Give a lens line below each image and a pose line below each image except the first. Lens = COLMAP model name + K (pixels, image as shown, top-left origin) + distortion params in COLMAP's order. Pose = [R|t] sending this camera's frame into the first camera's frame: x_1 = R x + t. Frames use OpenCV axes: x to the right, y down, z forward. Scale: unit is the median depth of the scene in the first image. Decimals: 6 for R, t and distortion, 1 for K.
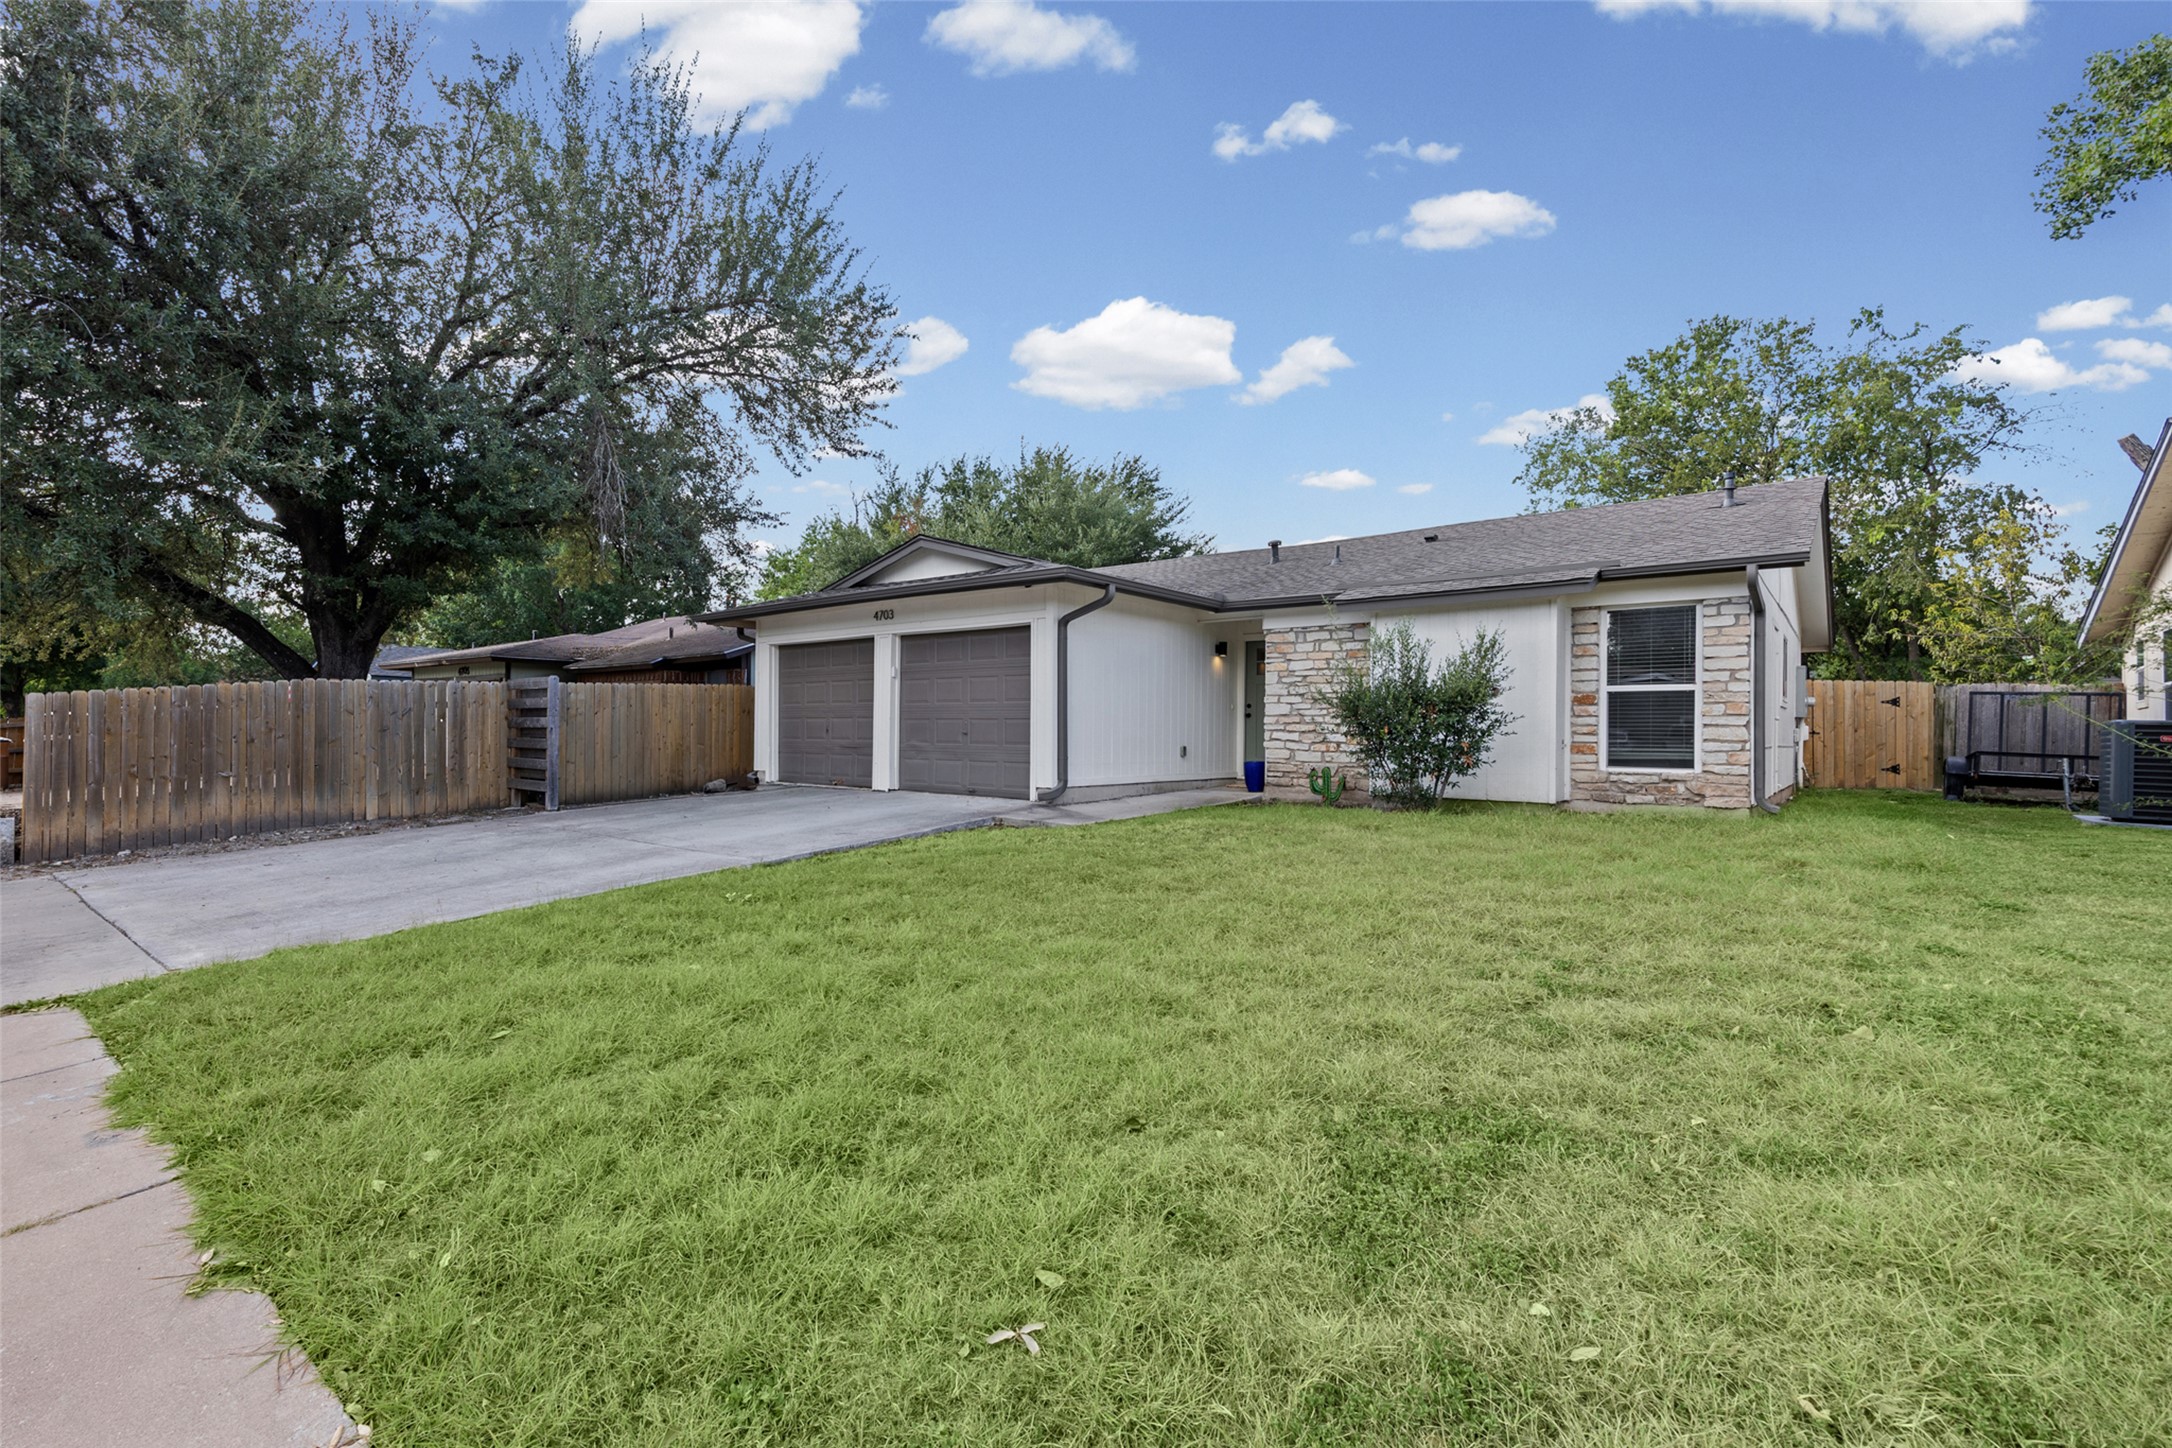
lens RADIAL K [[860.6, 0, 1080.9], [0, 860.6, 720.8], [0, 0, 1]] dist [0.001501, 0.000098]
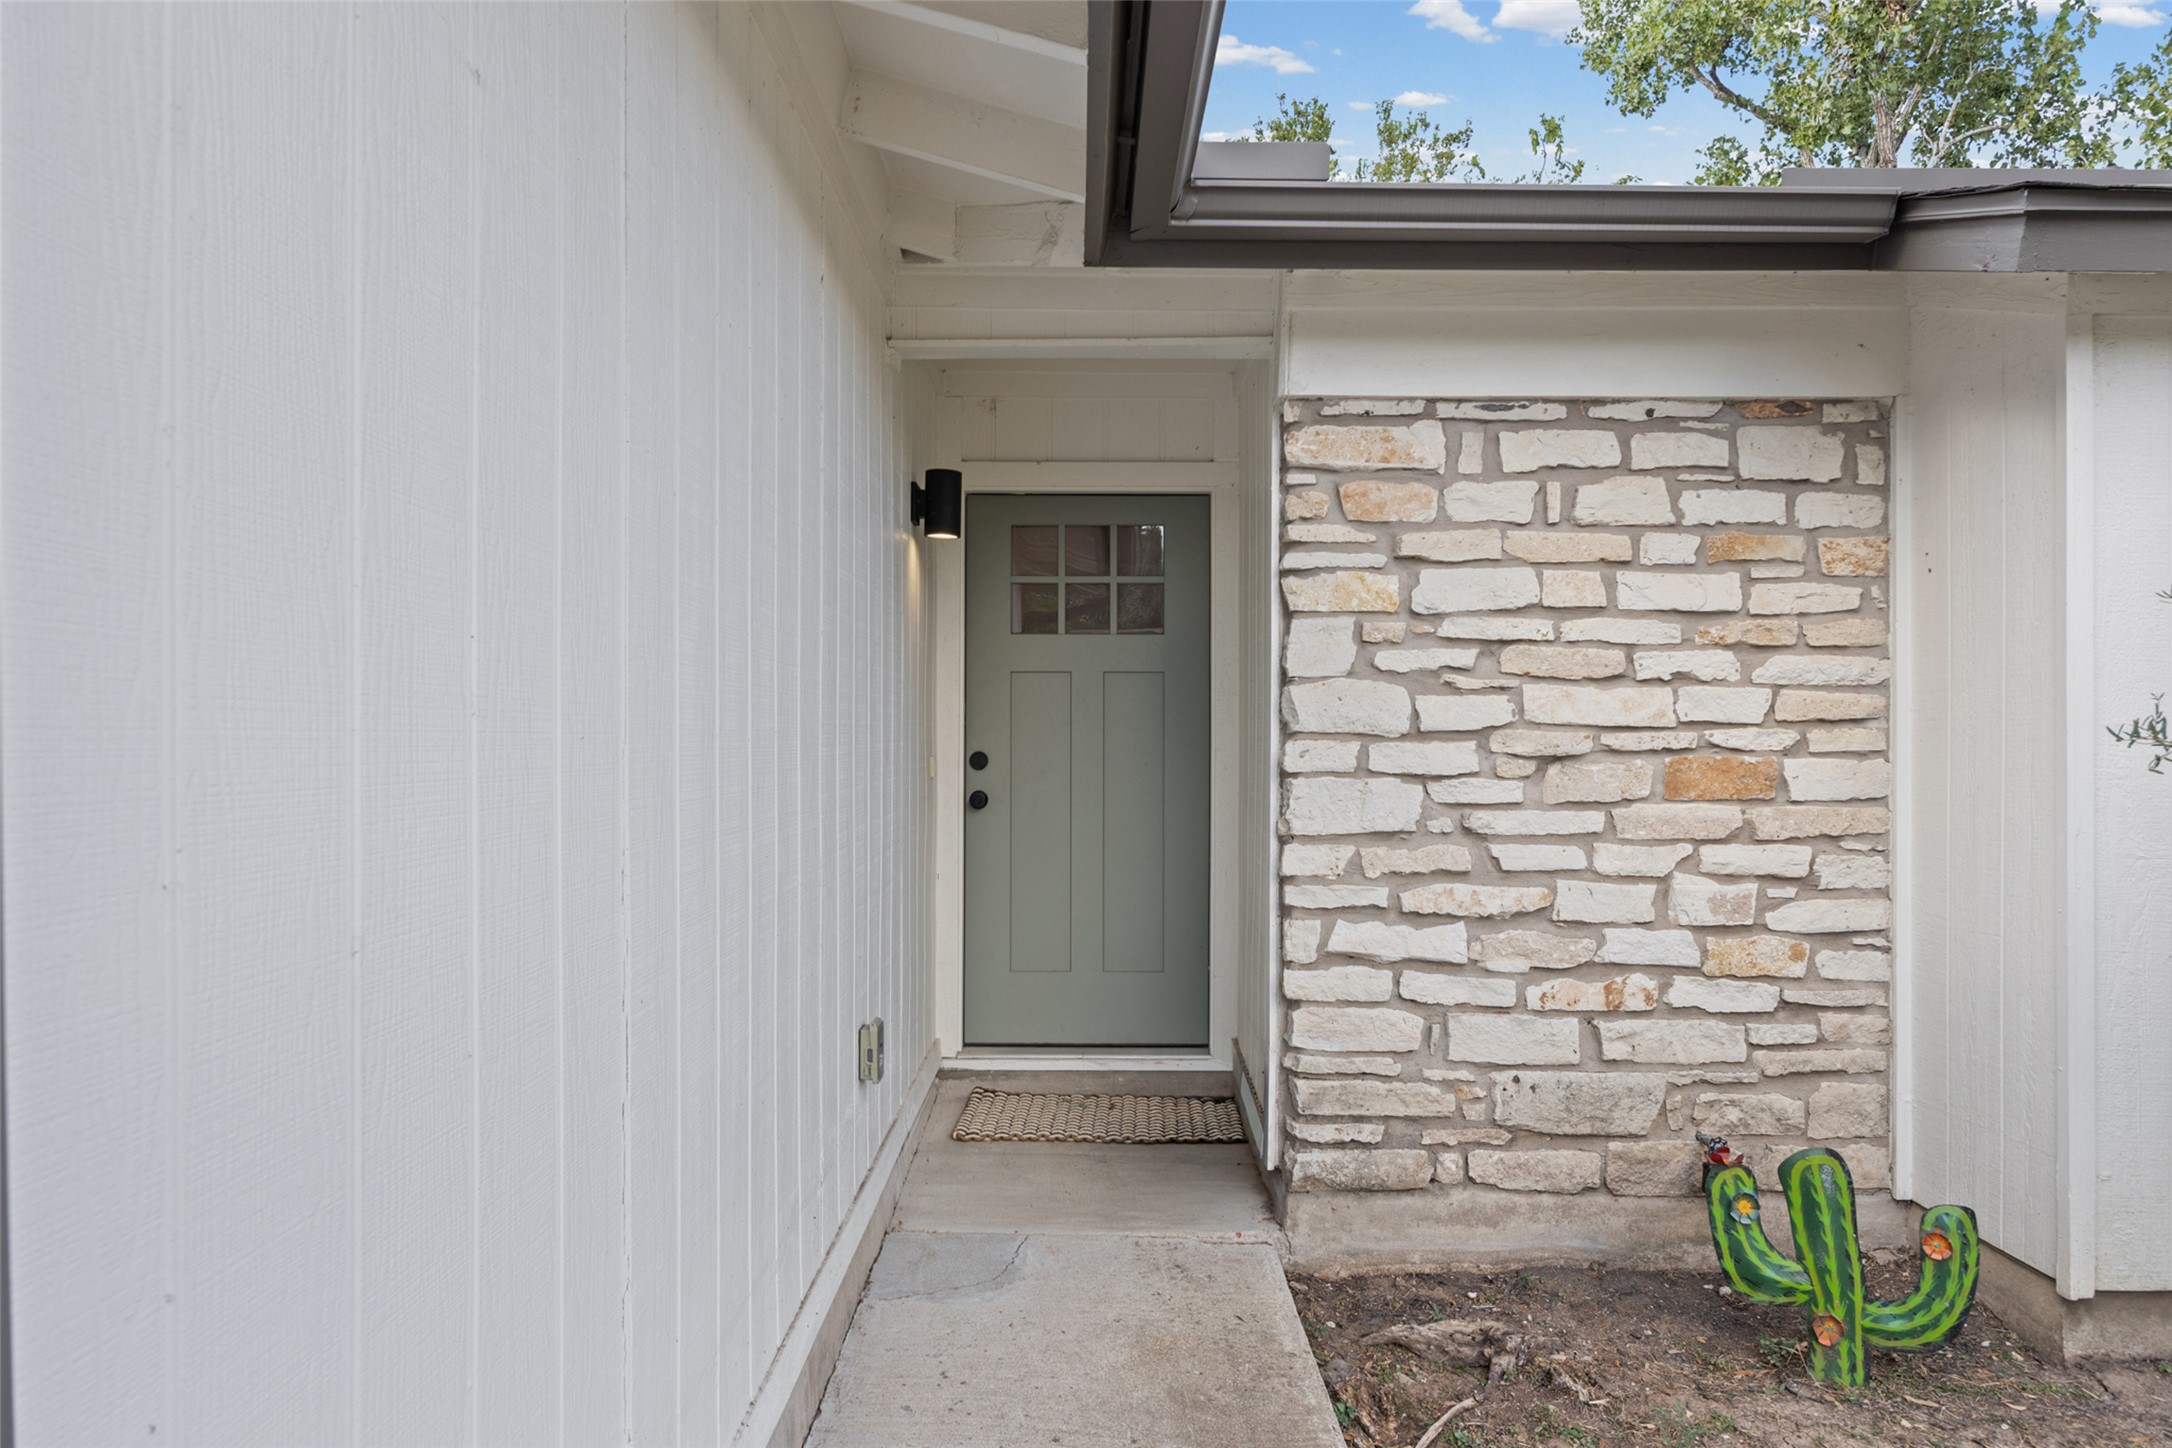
lens RADIAL K [[1443.4, 0, 1082.7], [0, 1443.4, 729.7], [0, 0, 1]] dist [0.000906, 0.000050]
pose [[0.821014, 0.001412, 0.570906, -0.013259], [-0.001907, 0.999998, 0.000269, -0.031290], [-0.570905, -0.001310, 0.821015, 0.775322]]
